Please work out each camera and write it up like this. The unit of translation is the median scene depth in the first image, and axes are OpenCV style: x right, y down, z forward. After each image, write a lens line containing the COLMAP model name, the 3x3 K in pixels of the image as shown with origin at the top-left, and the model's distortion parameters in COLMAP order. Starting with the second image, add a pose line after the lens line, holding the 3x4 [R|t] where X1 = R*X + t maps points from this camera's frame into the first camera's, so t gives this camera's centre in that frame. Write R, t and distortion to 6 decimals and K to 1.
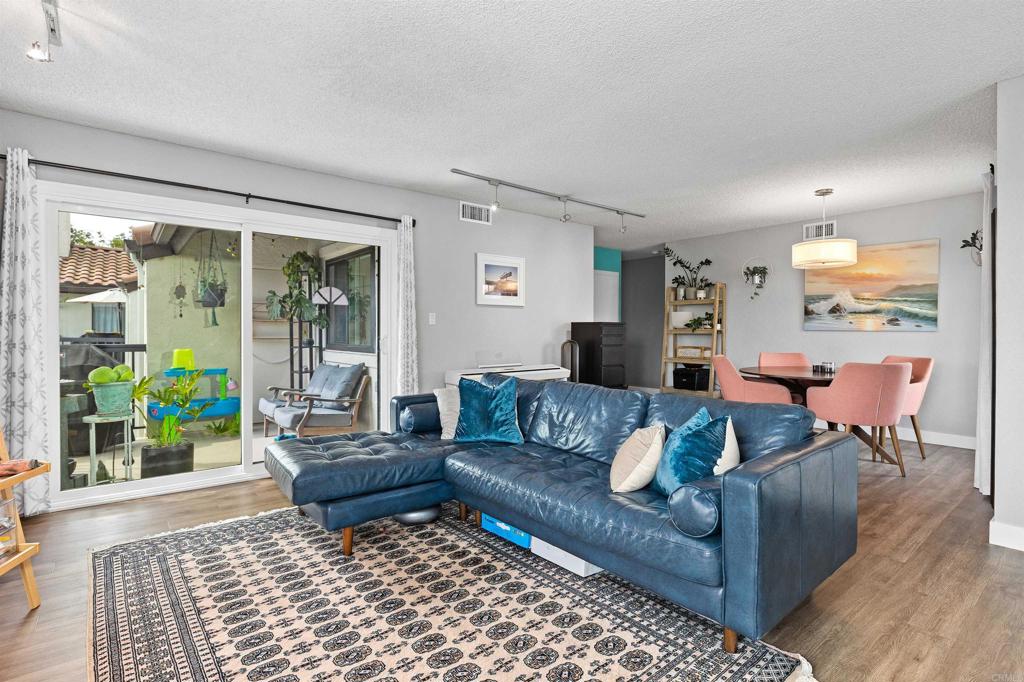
lens RADIAL K [[508.2, 0, 512.0], [0, 508.2, 341.0], [0, 0, 1]] dist [0.001560, 0.000218]
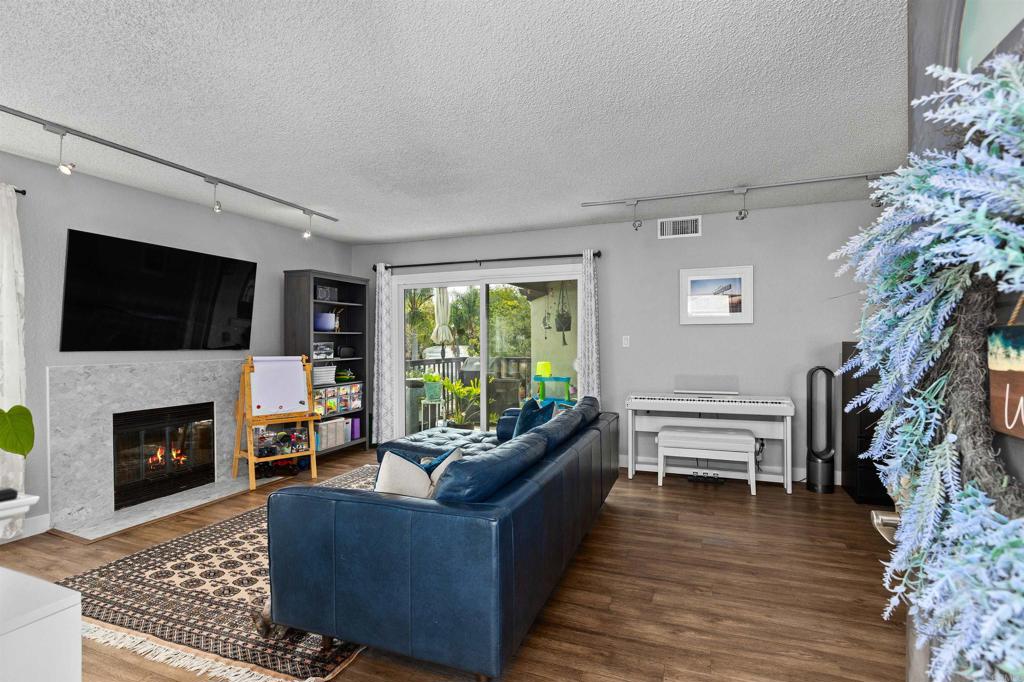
lens RADIAL K [[486.9, 0, 512.0], [0, 486.9, 341.0], [0, 0, 1]] dist [-0.000685, -0.000055]
pose [[0.484913, -0.005253, -0.874547, 0.562036], [-0.009328, 0.999894, -0.011178, -0.029440], [0.874513, 0.013578, 0.484812, 0.299855]]
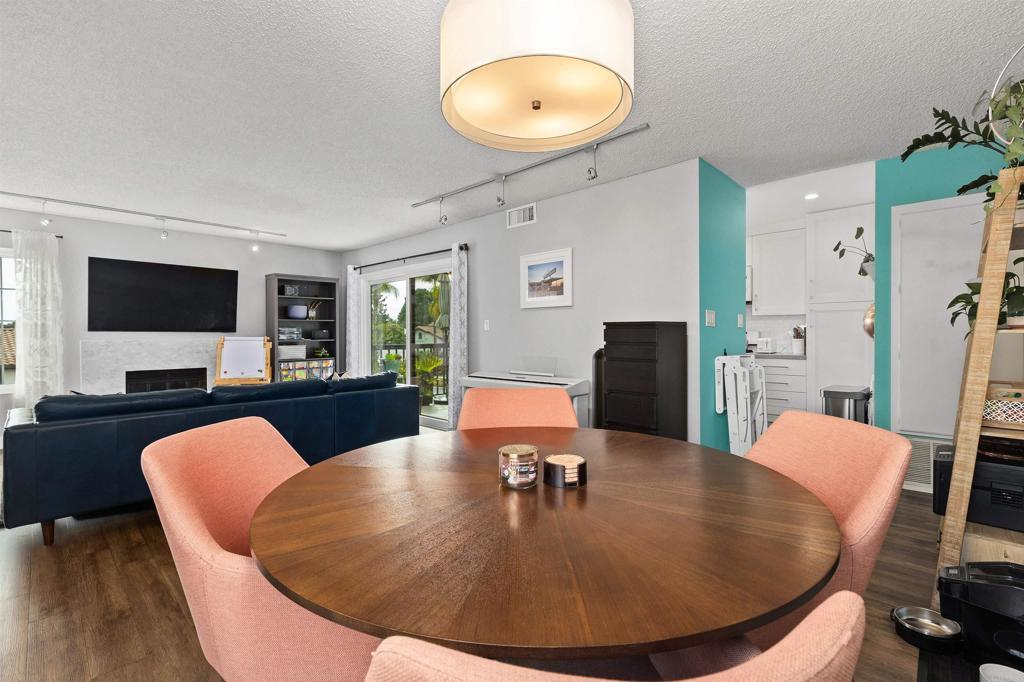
lens RADIAL K [[455.6, 0, 512.0], [0, 455.6, 341.0], [0, 0, 1]] dist [-0.000425, 0.000048]
pose [[0.121509, 0.014913, -0.992478, 0.805456], [-0.012072, 0.999835, 0.013546, -0.021353], [0.992517, 0.010336, 0.121669, 0.878978]]
